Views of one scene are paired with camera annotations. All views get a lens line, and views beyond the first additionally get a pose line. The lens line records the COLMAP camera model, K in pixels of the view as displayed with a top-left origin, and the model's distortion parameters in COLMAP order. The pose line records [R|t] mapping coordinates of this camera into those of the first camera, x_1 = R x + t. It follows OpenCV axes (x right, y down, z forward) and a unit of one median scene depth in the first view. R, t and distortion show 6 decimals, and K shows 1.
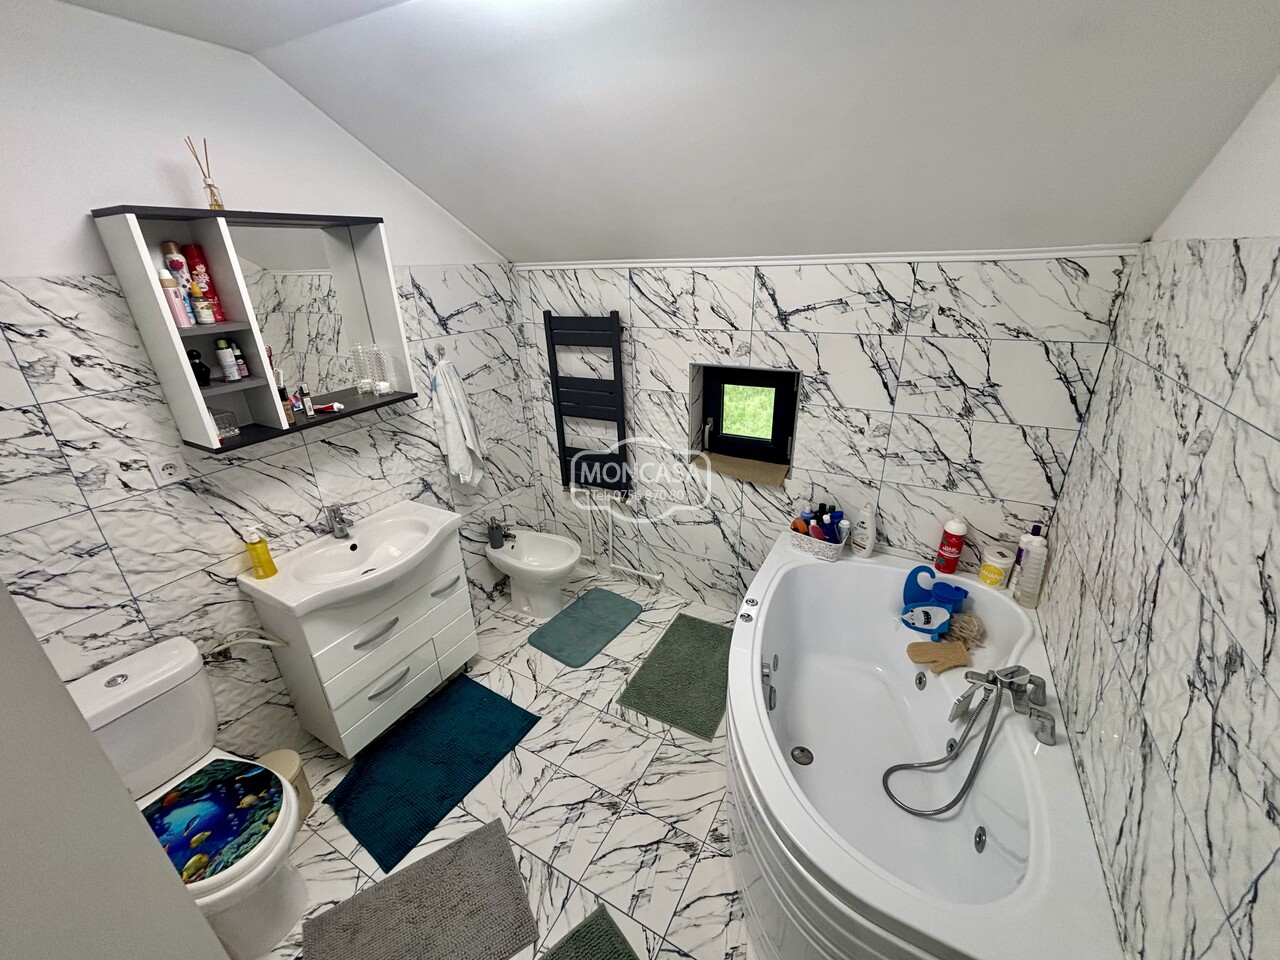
lens RADIAL K [[512.5, 0, 639.0], [0, 512.5, 479.8], [0, 0, 1]] dist [-0.004717, 0.001203]
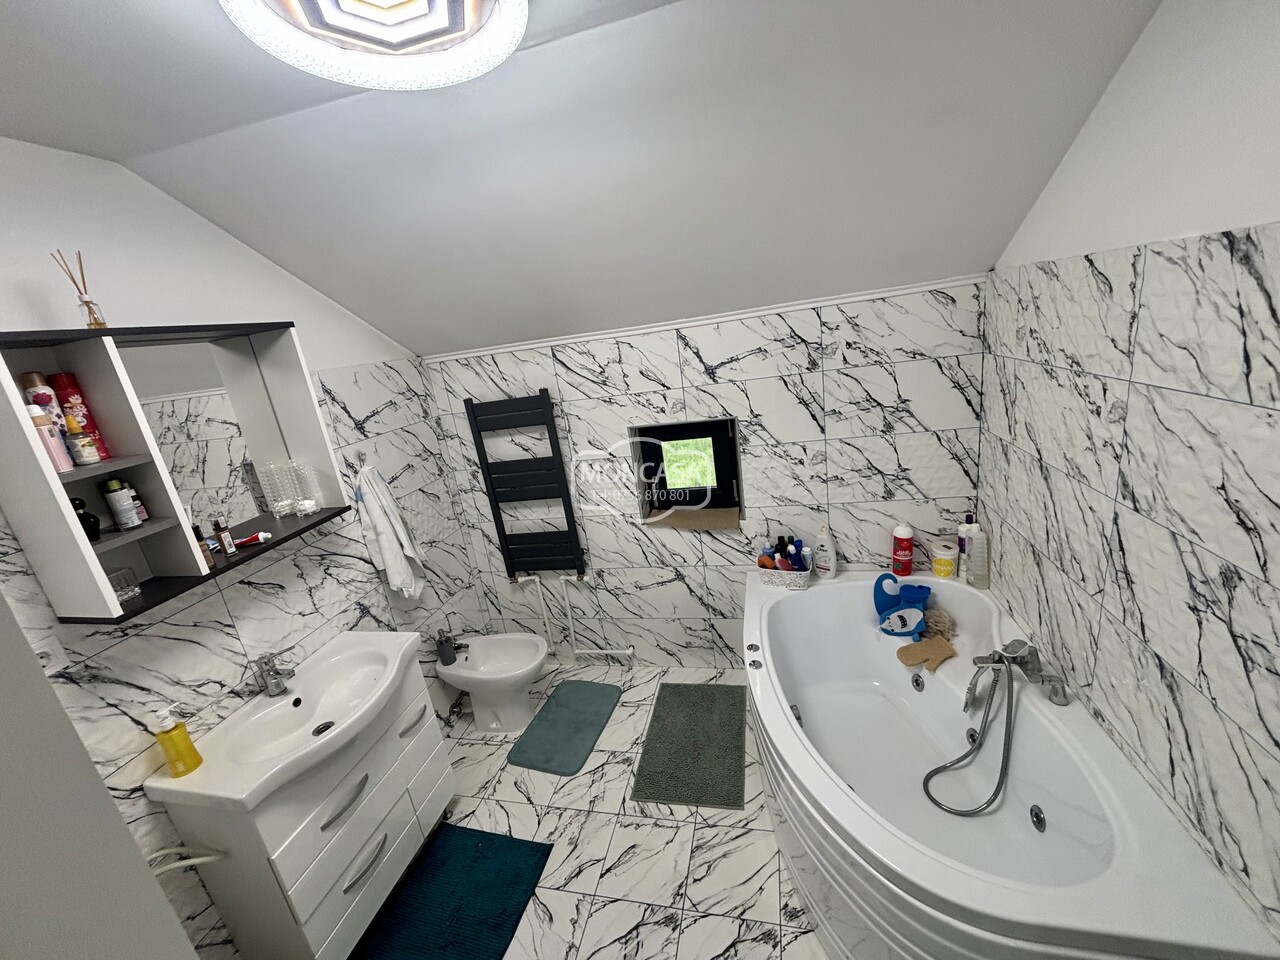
lens RADIAL K [[512.5, 0, 637.2], [0, 512.5, 480.5], [0, 0, 1]] dist [-0.004717, 0.001203]
pose [[0.957151, -0.178752, 0.227836, -0.169537], [0.208866, 0.971091, -0.115575, -0.006305], [-0.200590, 0.158210, 0.966816, 0.044246]]
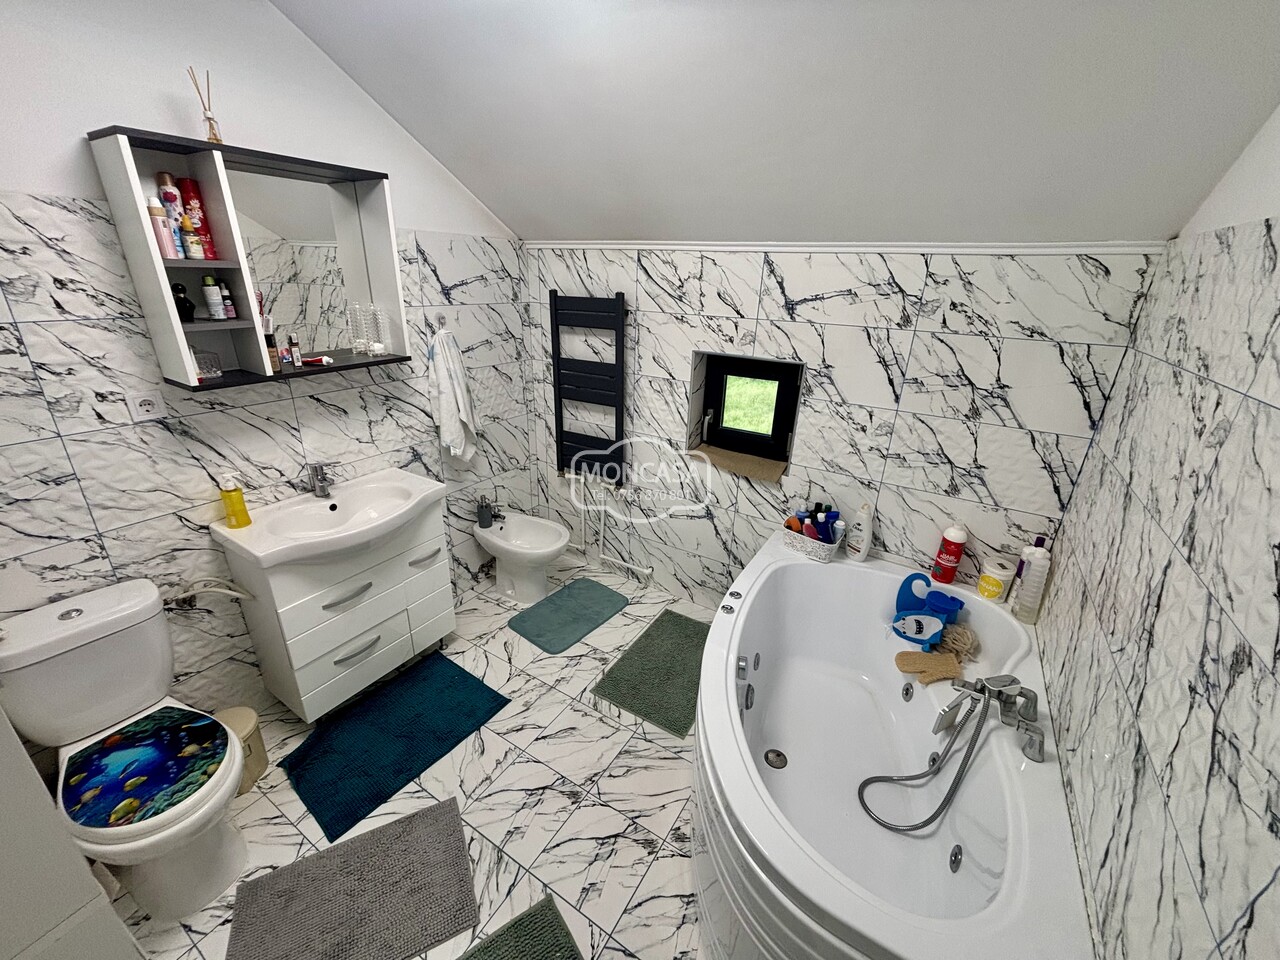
lens RADIAL K [[512.5, 0, 639.4], [0, 512.5, 480.8], [0, 0, 1]] dist [-0.004717, 0.001203]
pose [[0.997003, 0.074263, -0.021672, 0.048243], [-0.074696, 0.997007, -0.019920, 0.061365], [0.020128, 0.021479, 0.999567, 0.033777]]
